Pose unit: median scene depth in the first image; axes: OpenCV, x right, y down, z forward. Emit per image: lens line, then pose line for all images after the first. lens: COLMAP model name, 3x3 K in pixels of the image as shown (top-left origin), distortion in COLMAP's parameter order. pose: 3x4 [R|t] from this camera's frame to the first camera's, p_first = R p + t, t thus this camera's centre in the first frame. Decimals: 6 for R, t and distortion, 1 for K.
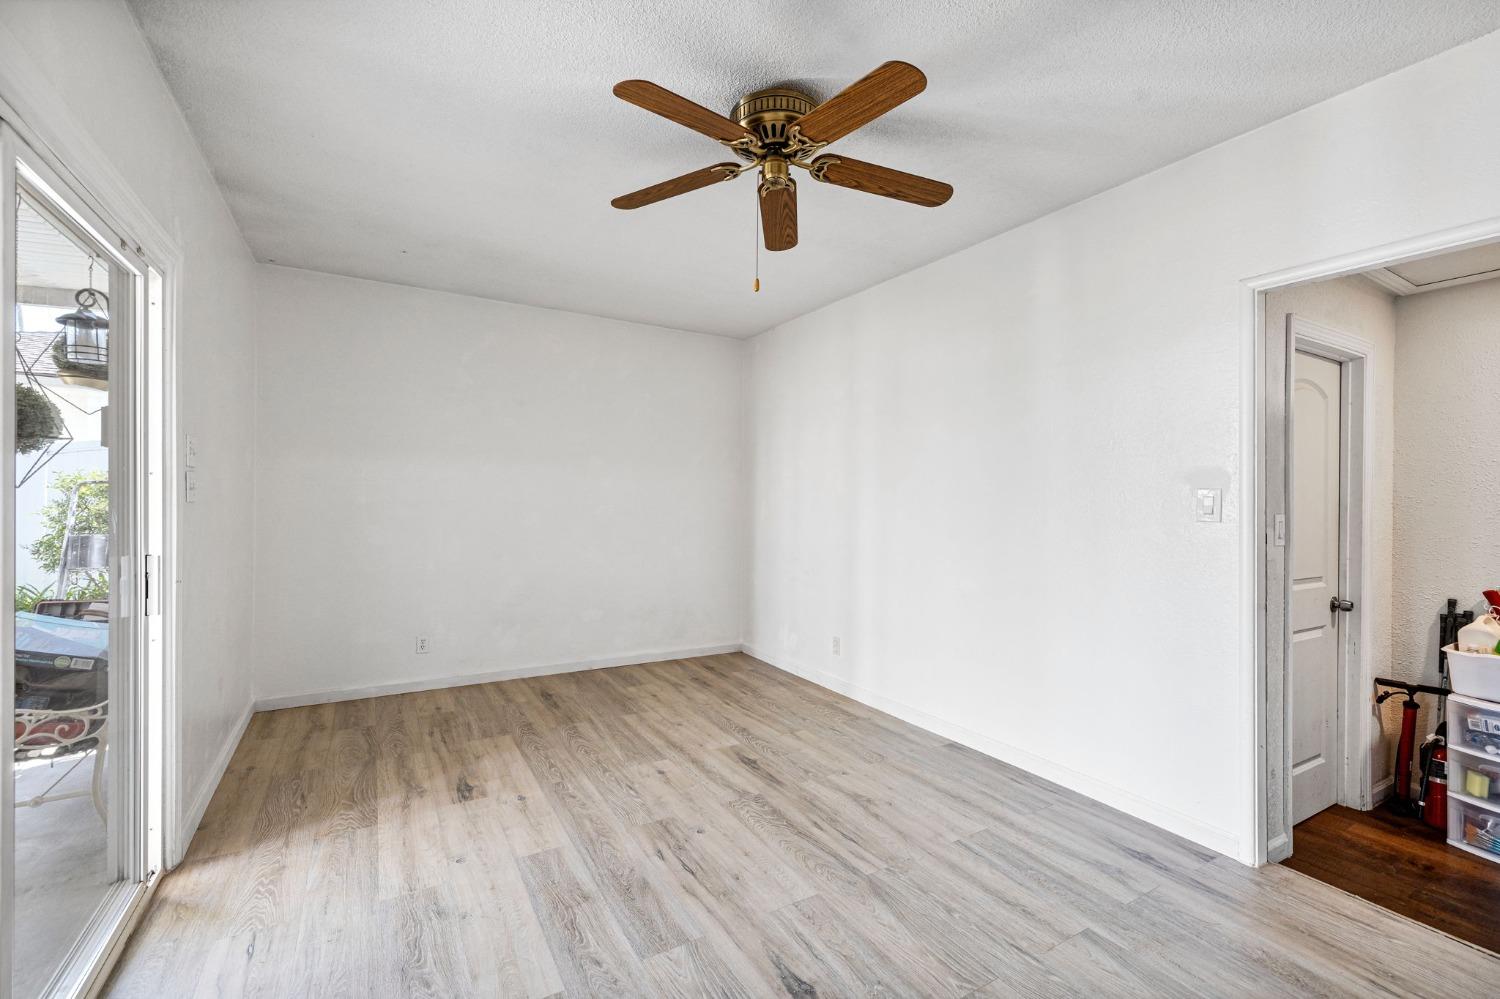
lens RADIAL K [[657.8, 0, 743.4], [0, 657.8, 493.7], [0, 0, 1]] dist [0.002830, 0.000414]
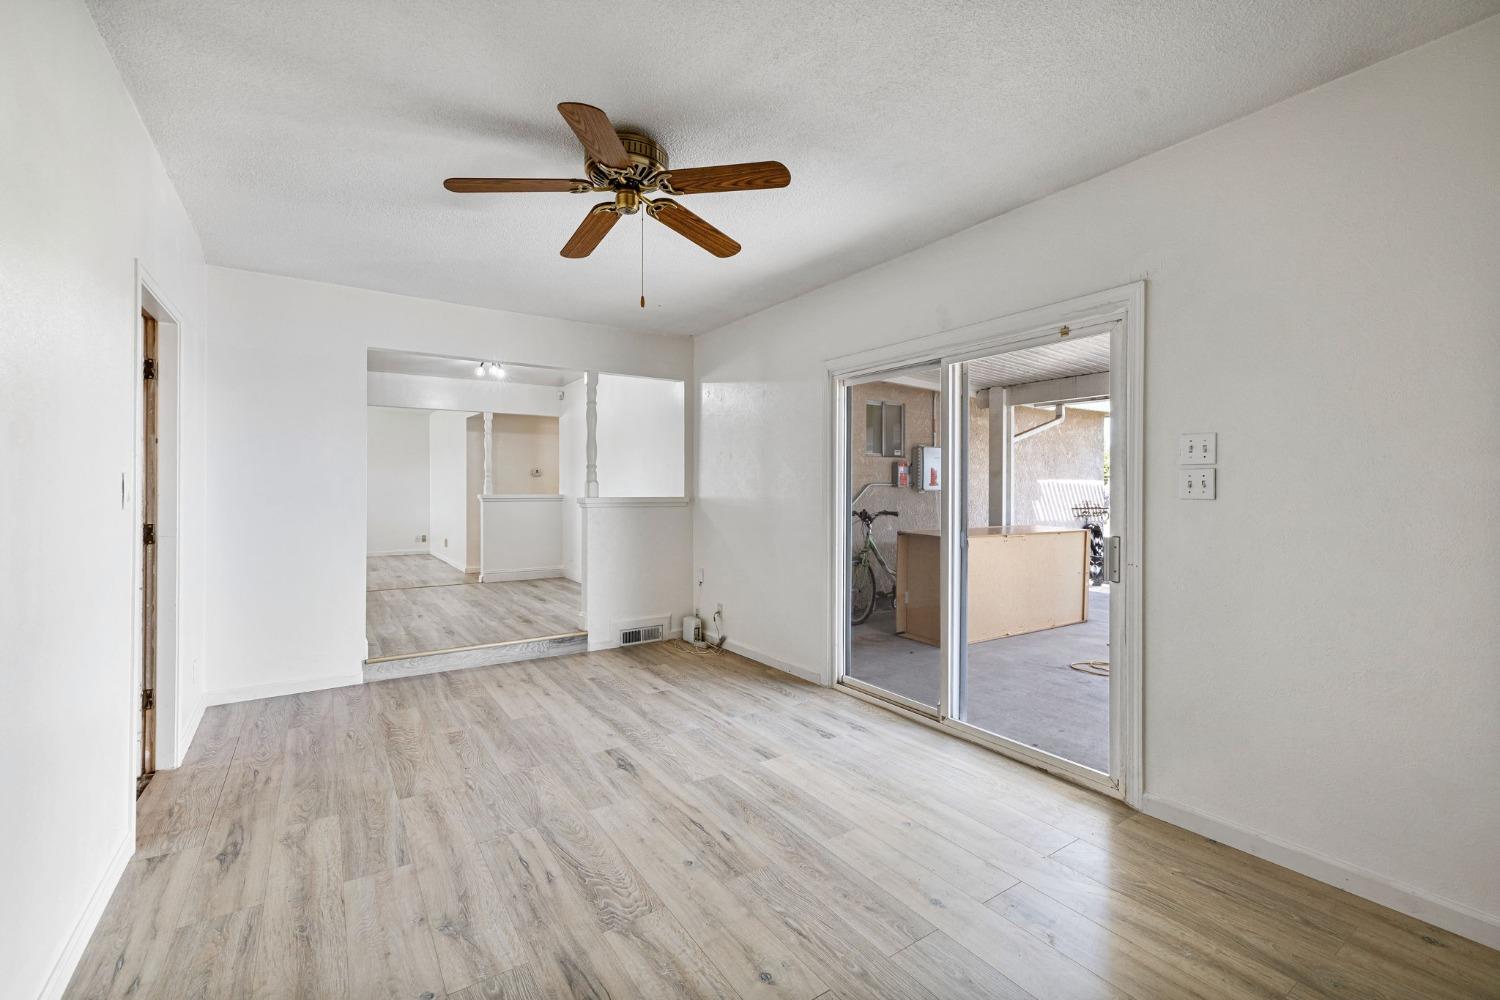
lens RADIAL K [[657.8, 0, 743.4], [0, 657.8, 494.2], [0, 0, 1]] dist [0.002830, 0.000414]
pose [[-0.998504, -0.011343, -0.053481, -0.092692], [-0.011382, 0.999935, 0.000421, 0.013459], [0.053473, 0.001029, -0.998569, 2.043076]]
